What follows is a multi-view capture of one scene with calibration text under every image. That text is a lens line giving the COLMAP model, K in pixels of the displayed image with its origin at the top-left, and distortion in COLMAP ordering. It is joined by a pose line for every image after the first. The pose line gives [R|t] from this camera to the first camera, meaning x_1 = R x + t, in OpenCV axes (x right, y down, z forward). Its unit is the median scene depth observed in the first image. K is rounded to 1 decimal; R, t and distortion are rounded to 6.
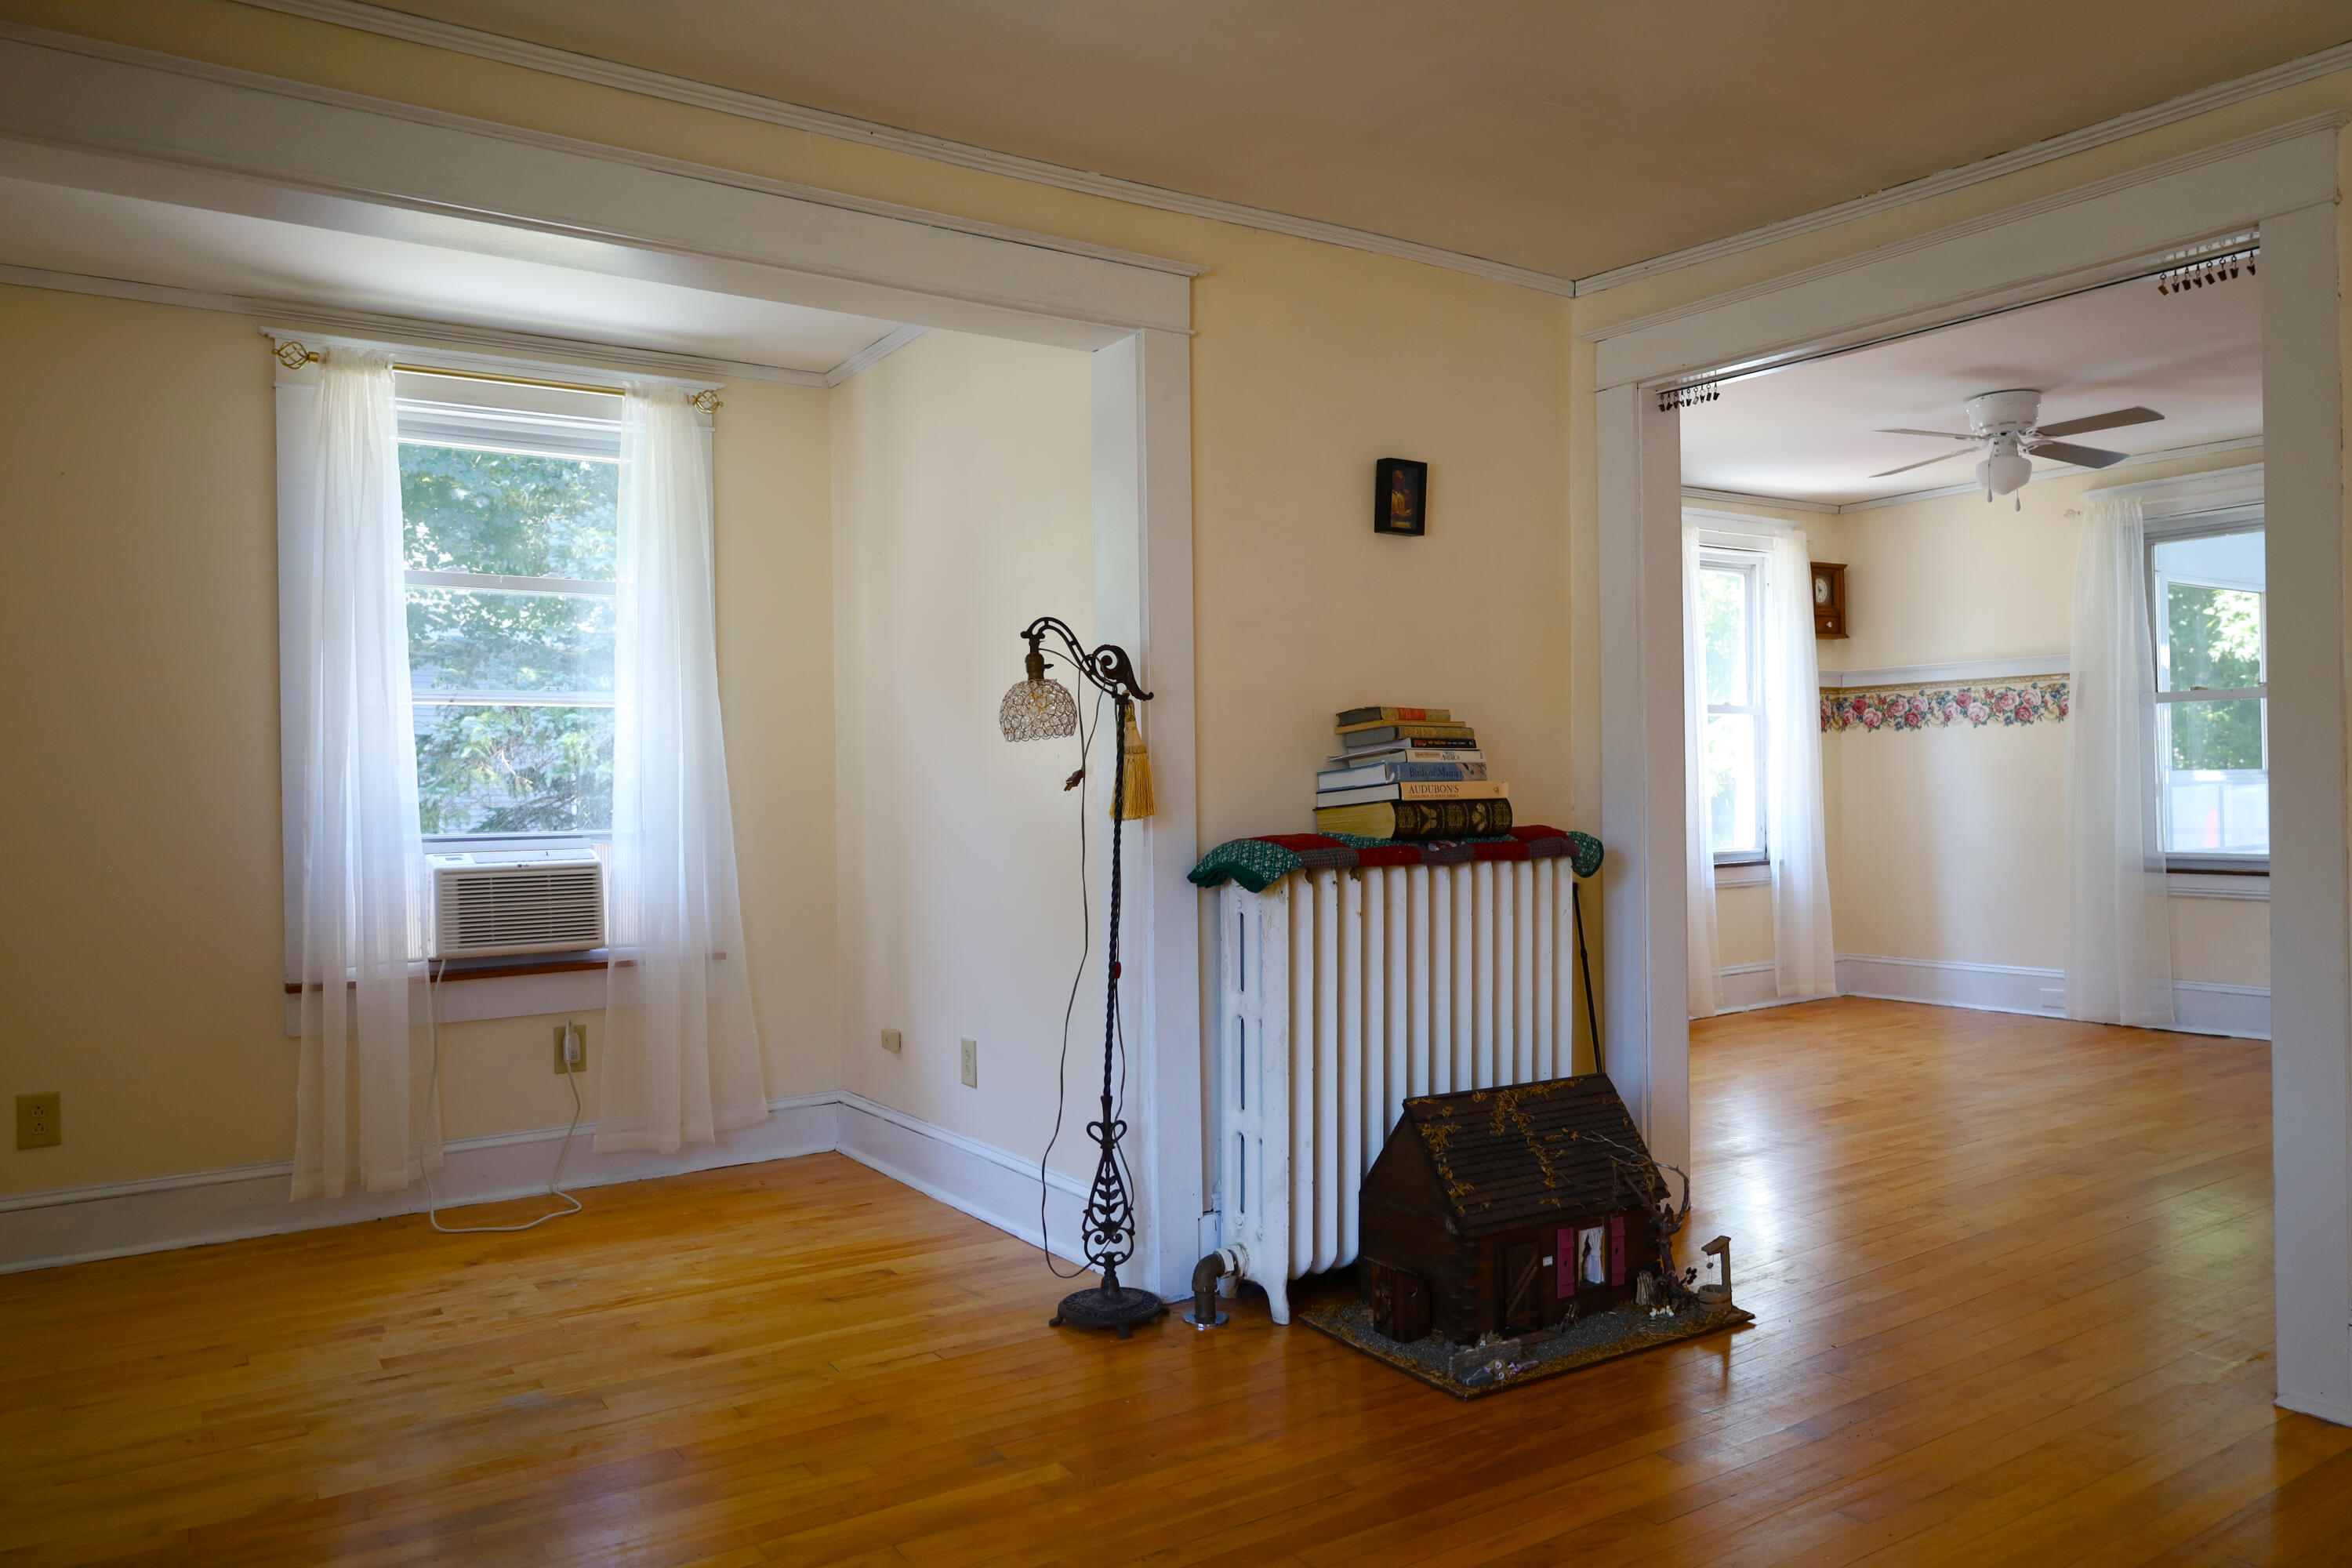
lens RADIAL K [[1596.5, 0, 1192.7], [0, 1596.5, 784.1], [0, 0, 1]] dist [-0.016689, 0.002258]
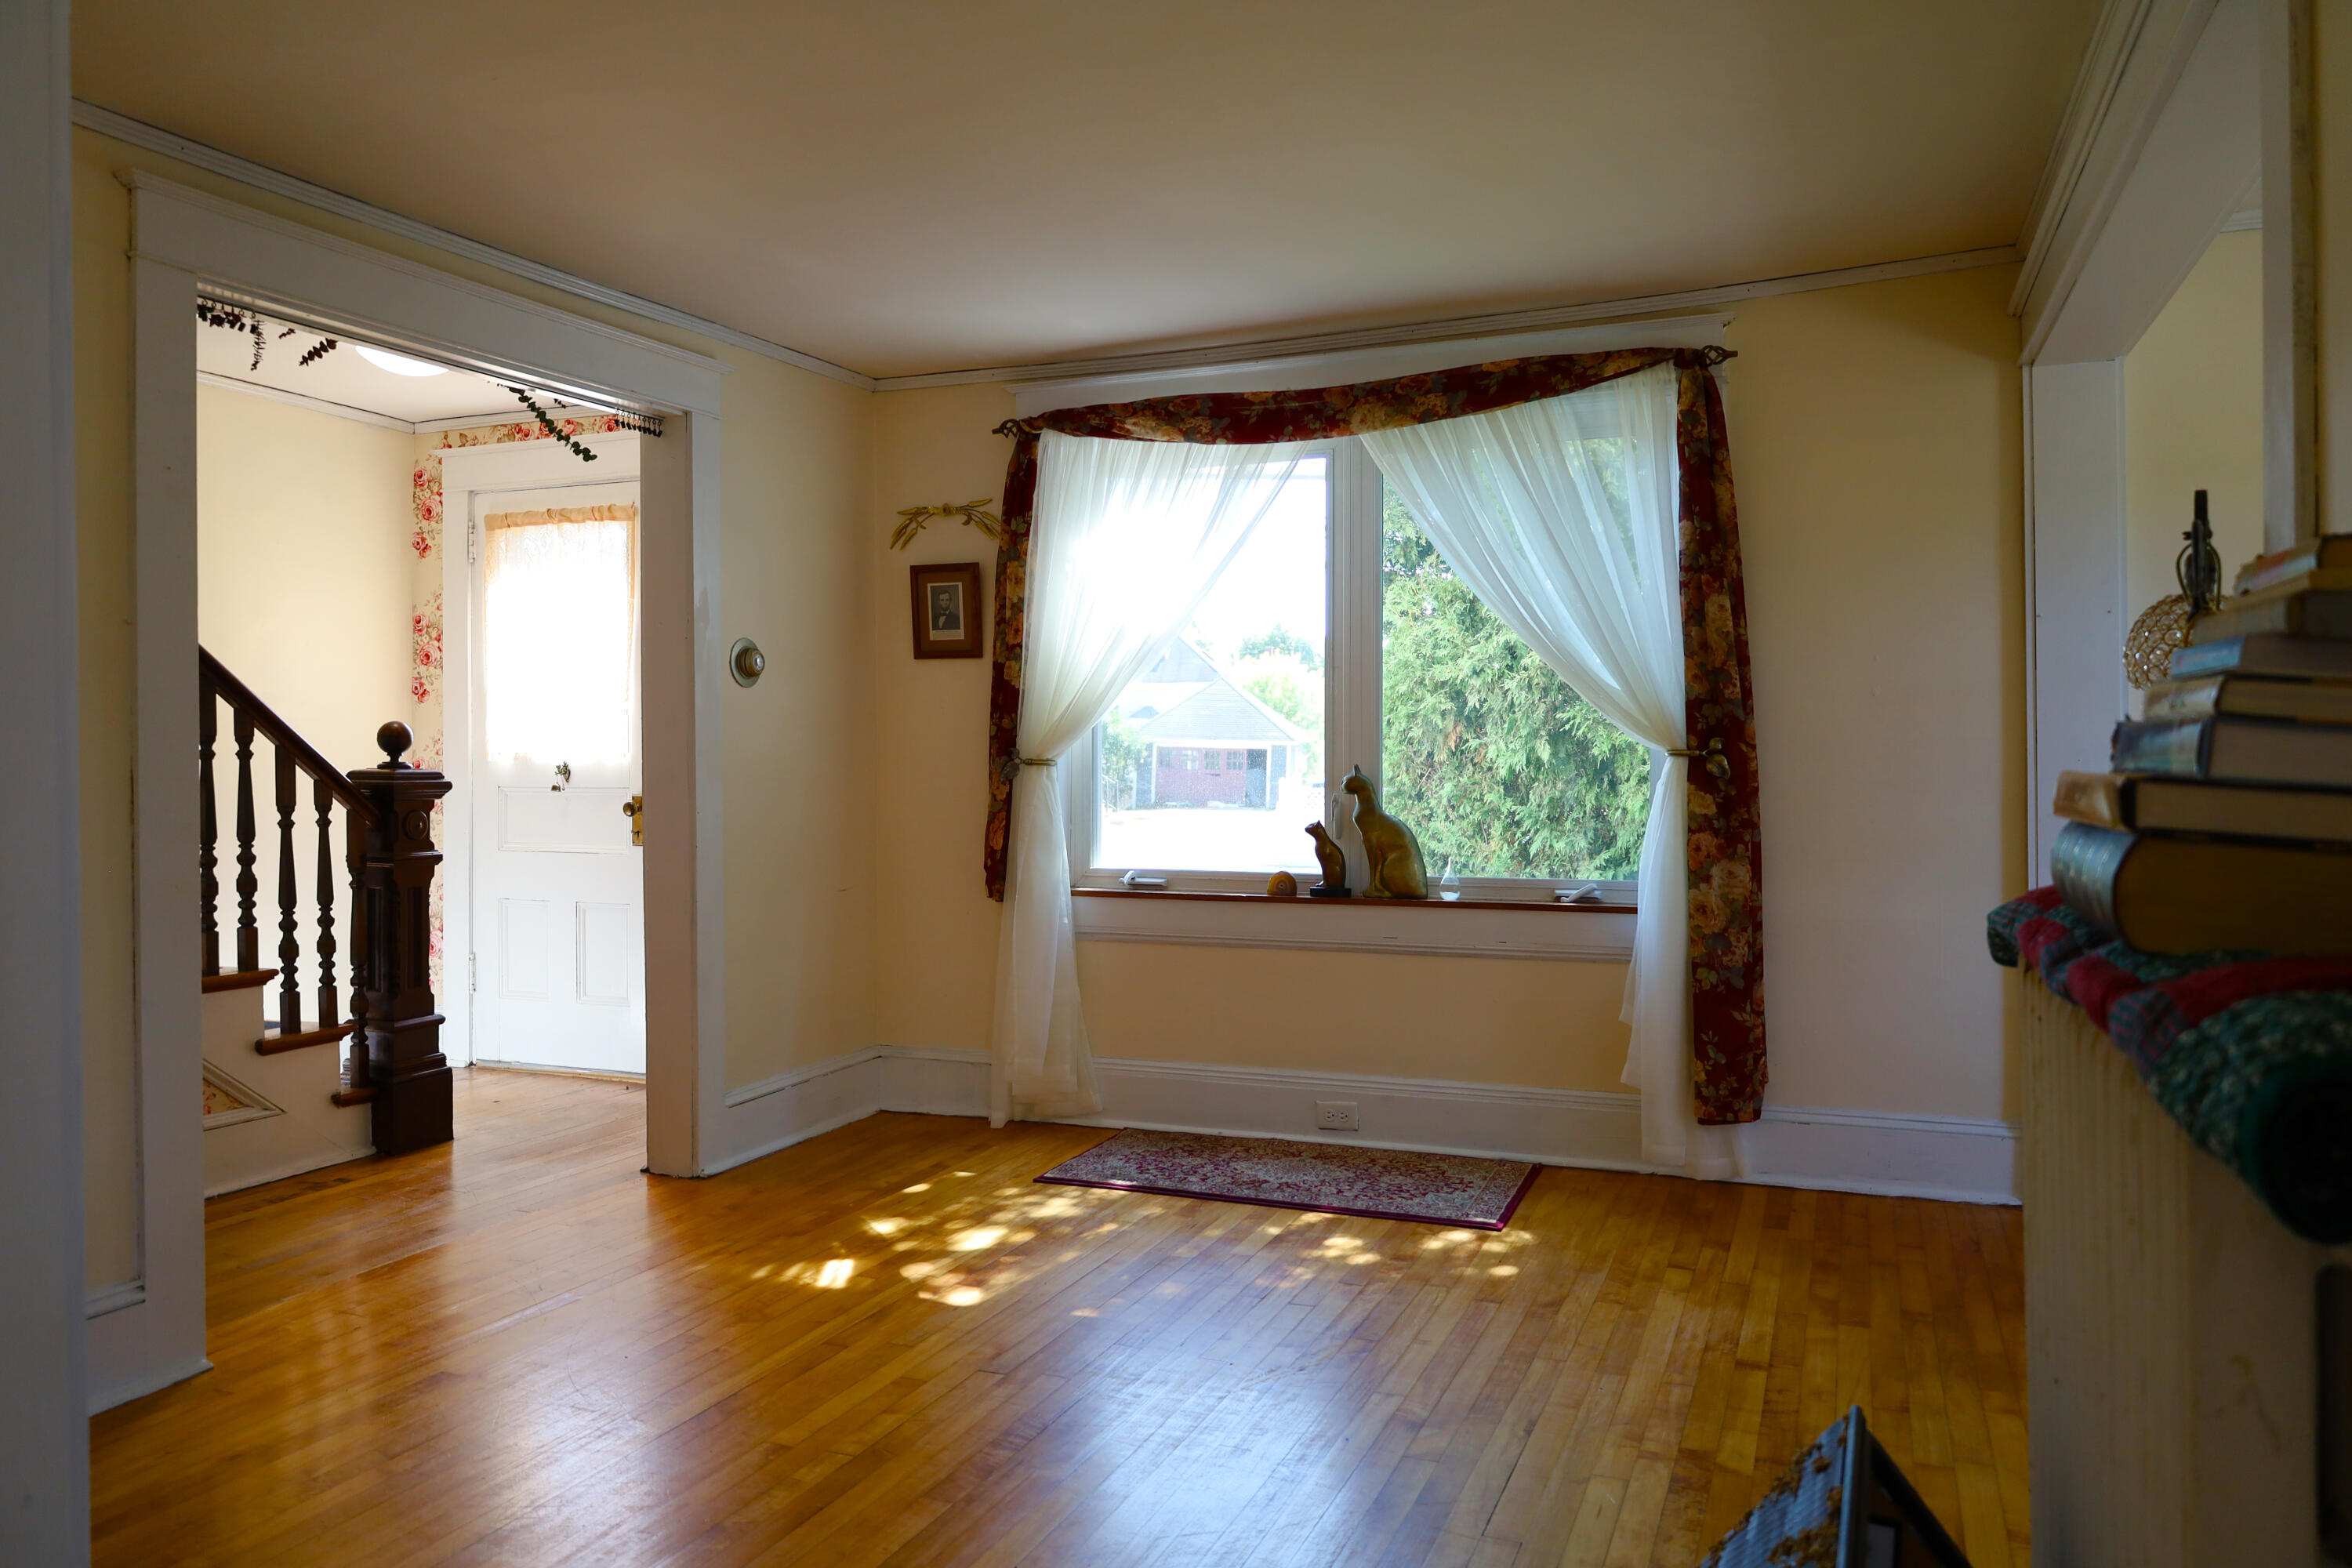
lens RADIAL K [[1596.5, 0, 1178.6], [0, 1596.5, 778.1], [0, 0, 1]] dist [-0.016689, 0.002258]
pose [[-0.831877, 0.025119, -0.554391, 0.568005], [0.019737, 0.999682, 0.015678, -0.011303], [0.554609, 0.002100, -0.832109, 1.259075]]
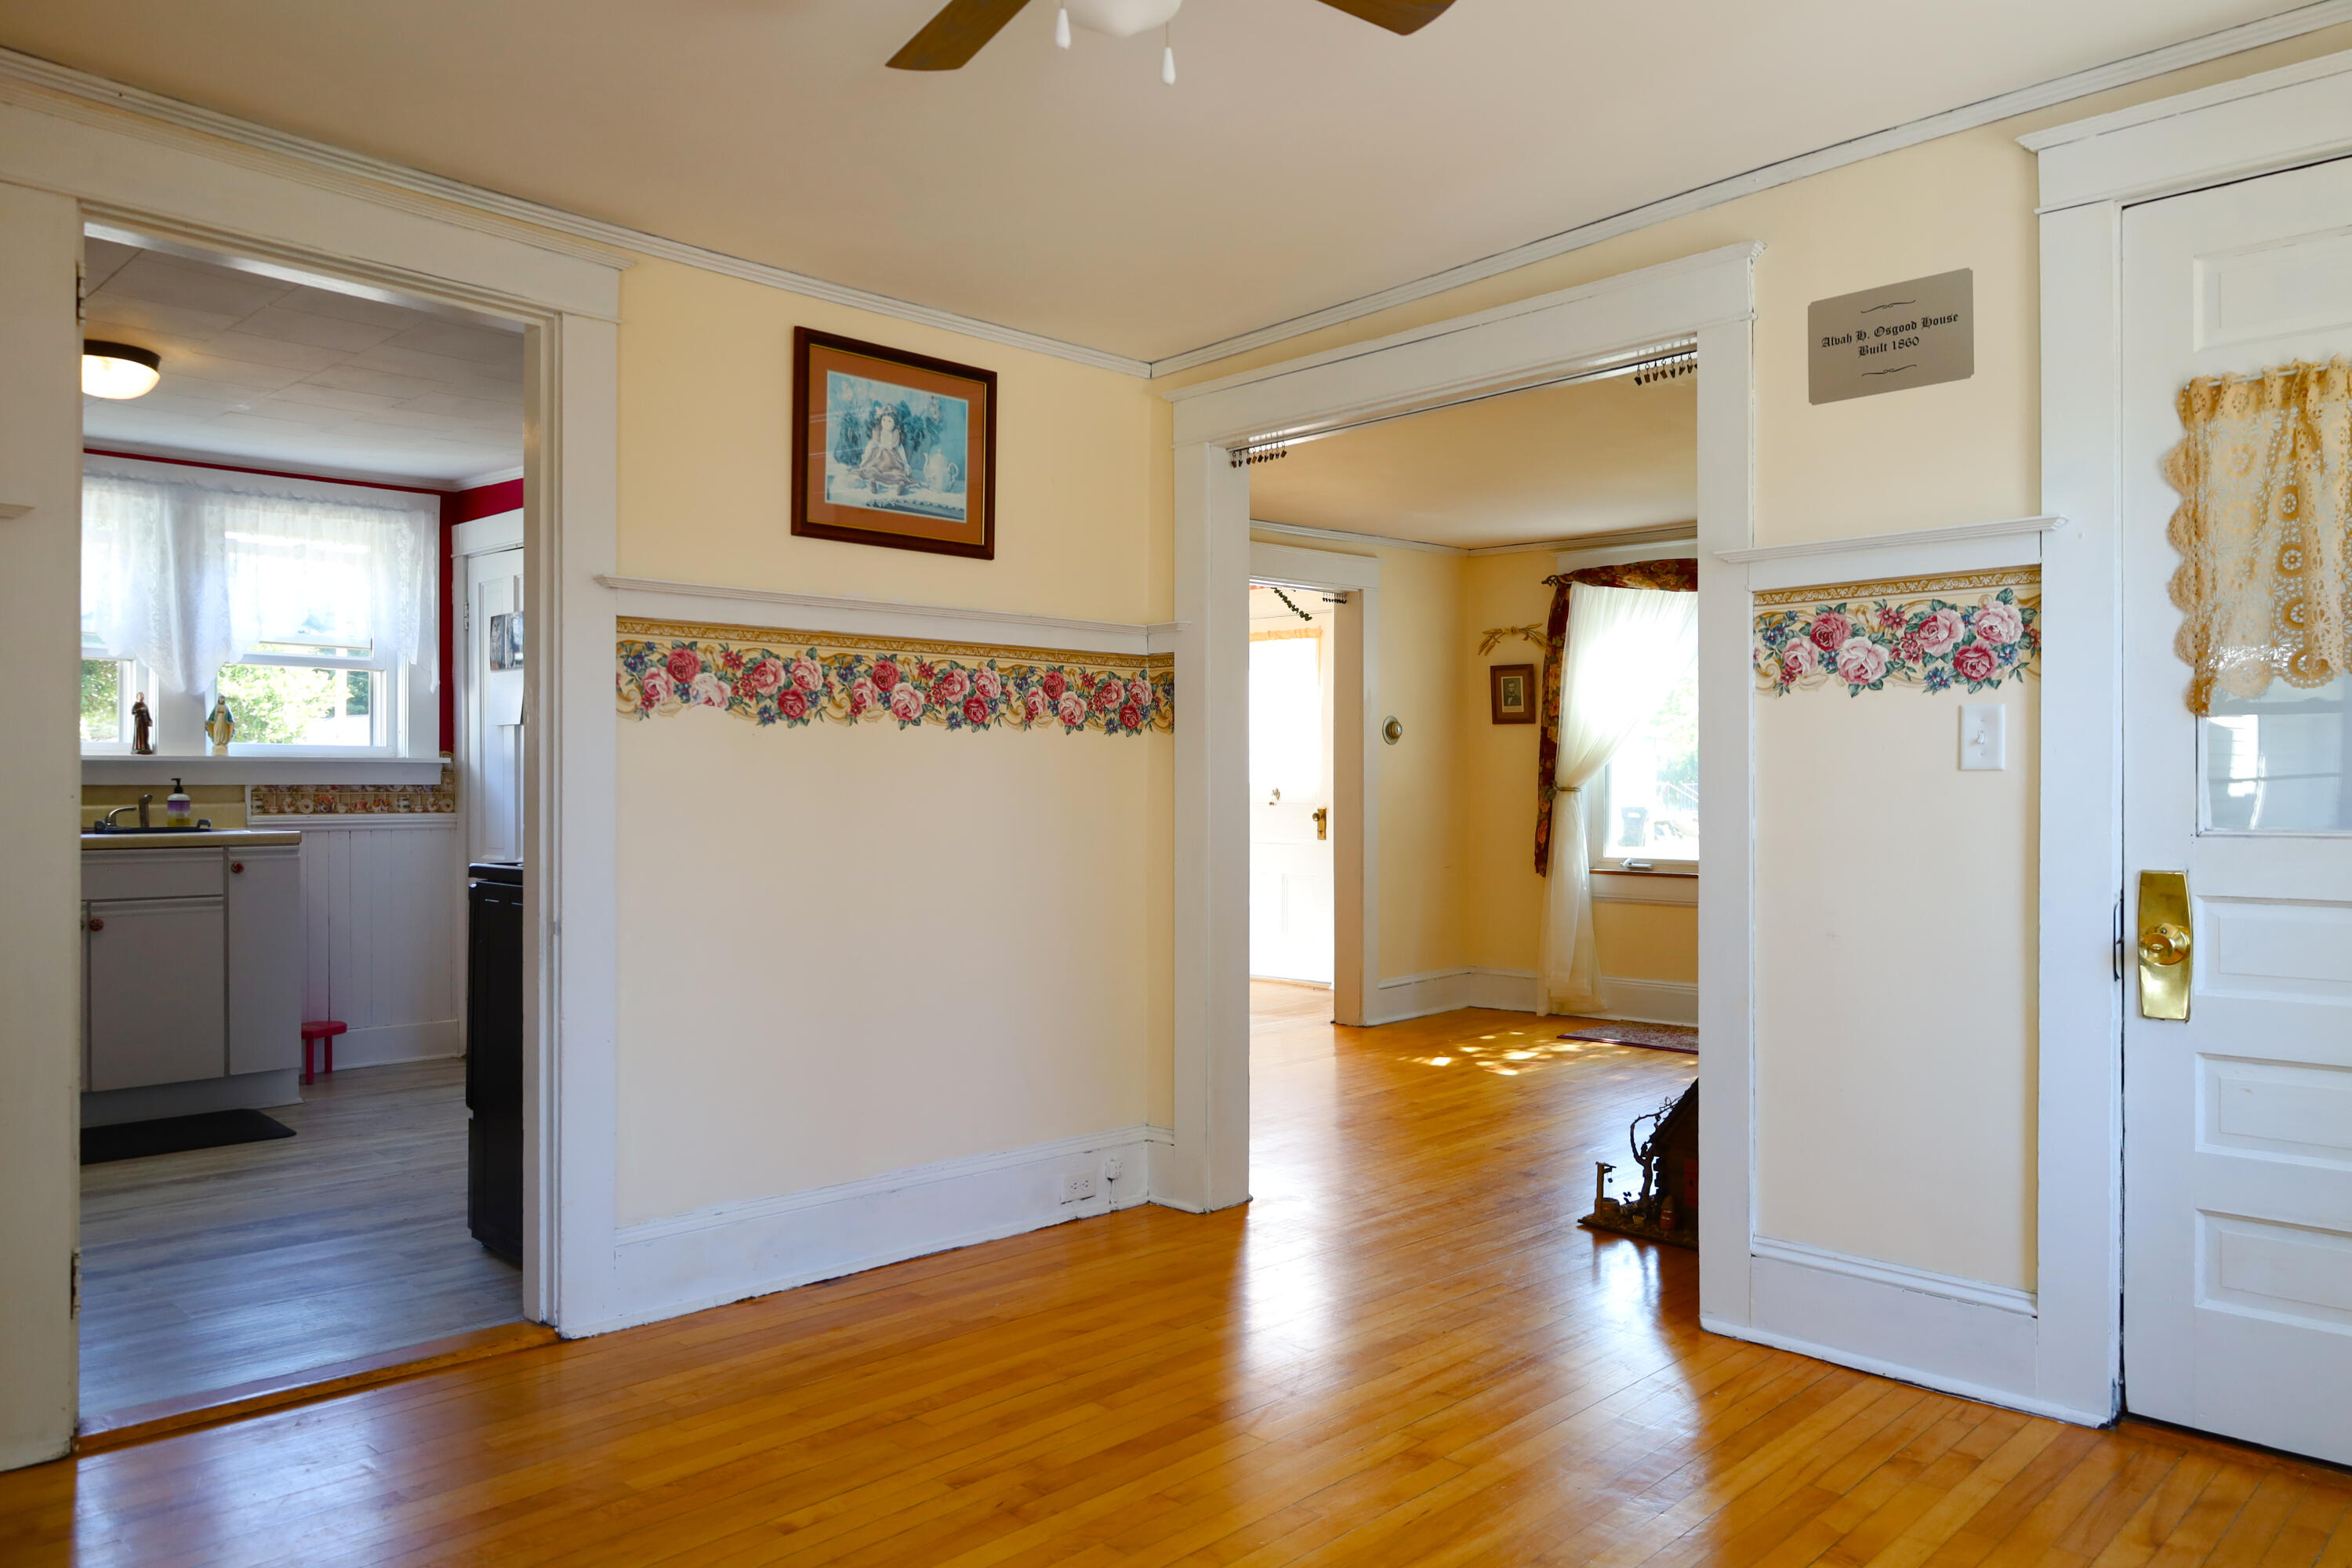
lens RADIAL K [[1596.5, 0, 1189.6], [0, 1596.5, 788.5], [0, 0, 1]] dist [-0.016689, 0.002258]
pose [[-0.976330, 0.016267, -0.215675, 0.863731], [0.016517, 0.999863, 0.000644, -0.016486], [0.215656, -0.002934, -0.976465, 2.014084]]
